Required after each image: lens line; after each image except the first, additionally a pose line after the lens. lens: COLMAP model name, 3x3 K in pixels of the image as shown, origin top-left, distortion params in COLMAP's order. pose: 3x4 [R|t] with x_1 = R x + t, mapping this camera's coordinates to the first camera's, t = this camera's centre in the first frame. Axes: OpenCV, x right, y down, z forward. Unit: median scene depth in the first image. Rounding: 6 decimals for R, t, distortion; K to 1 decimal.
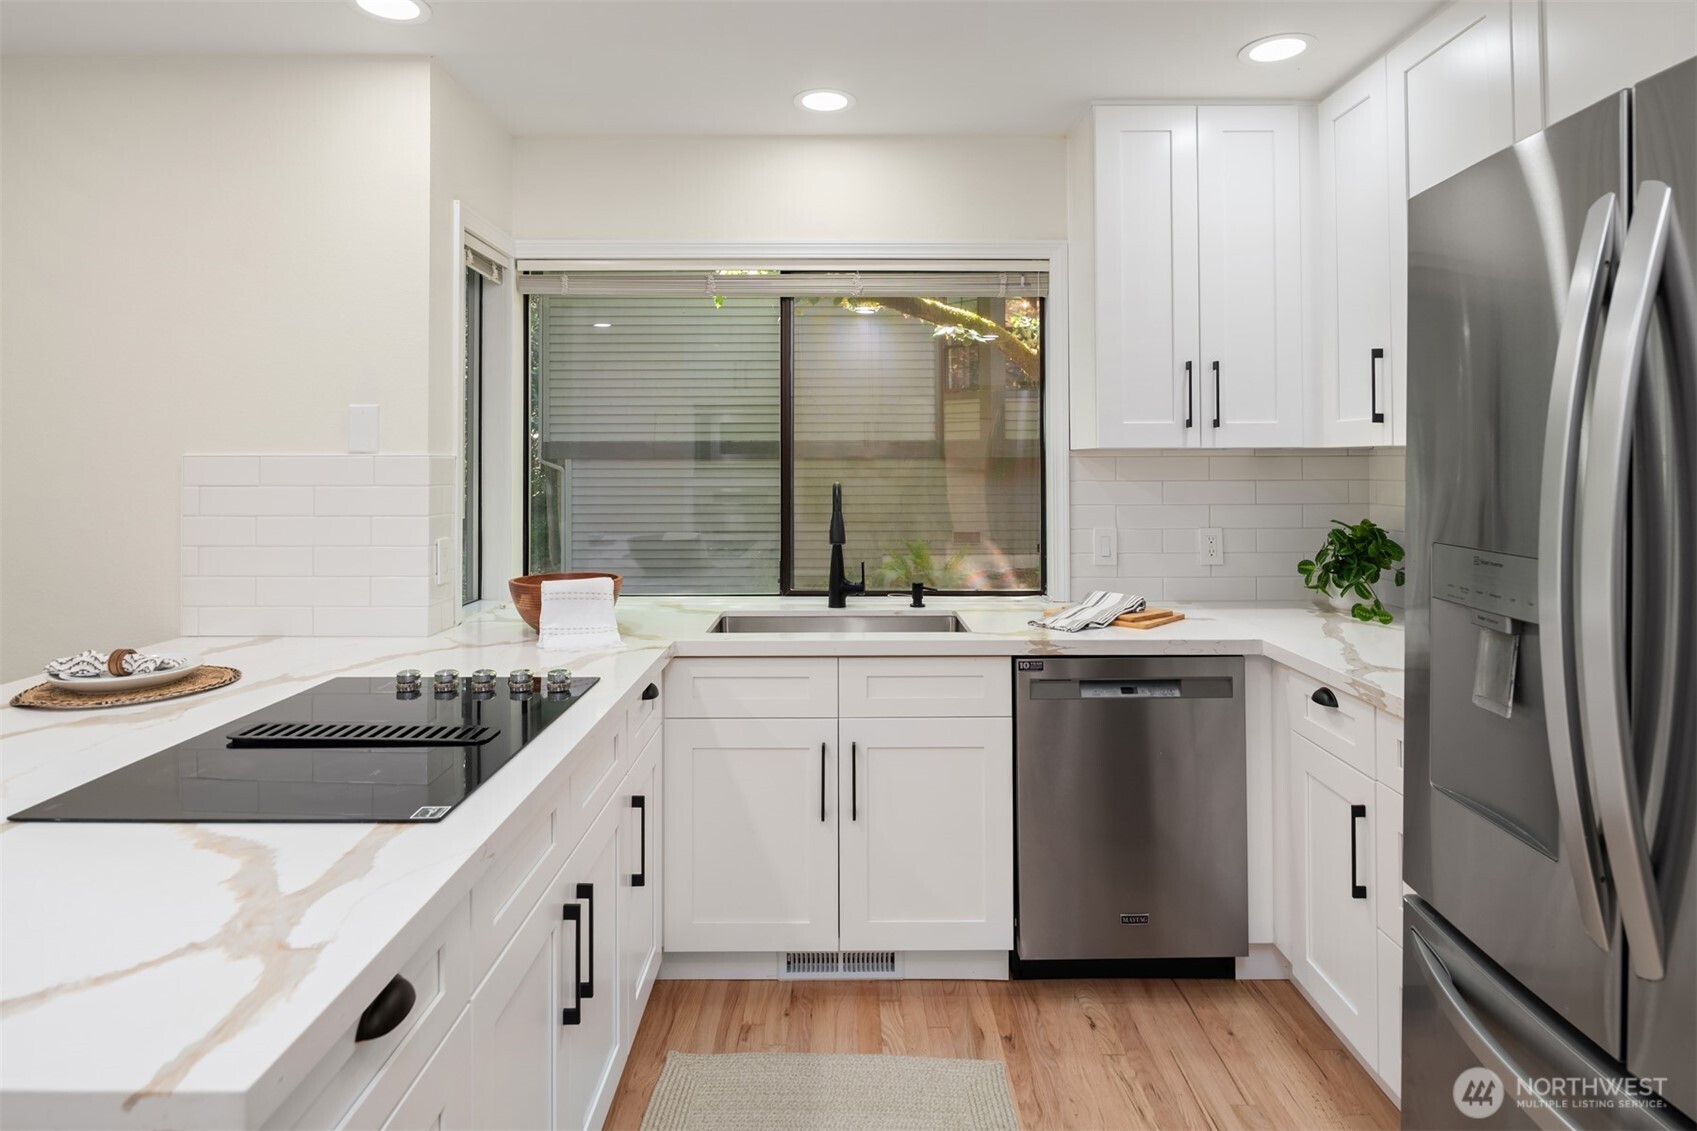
lens RADIAL K [[926.7, 0, 844.7], [0, 926.7, 451.6], [0, 0, 1]] dist [-0.000774, -0.001216]
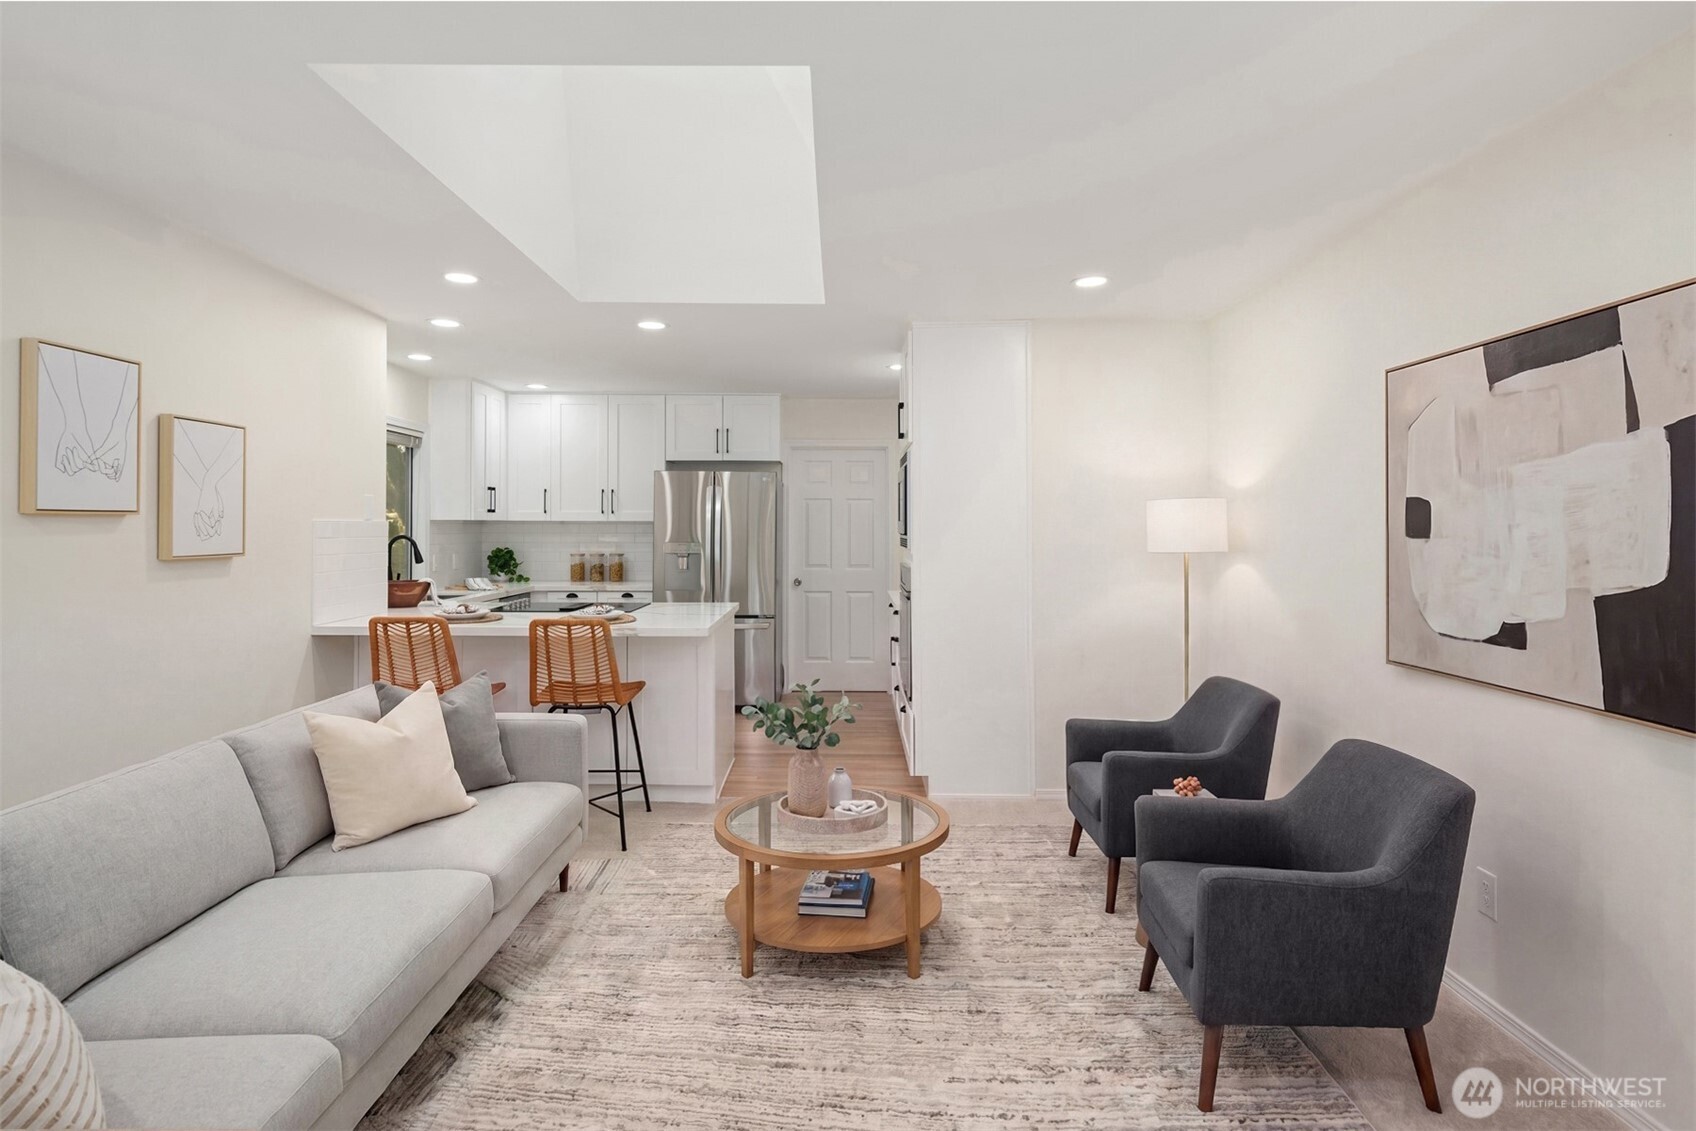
lens RADIAL K [[956.1, 0, 815.2], [0, 956.1, 525.8], [0, 0, 1]] dist [-0.001765, -0.000355]
pose [[0.022279, 0.005184, 0.999738, -2.084747], [-0.019648, 0.999796, -0.004747, 0.004742], [-0.999559, -0.019537, 0.022376, 0.019467]]
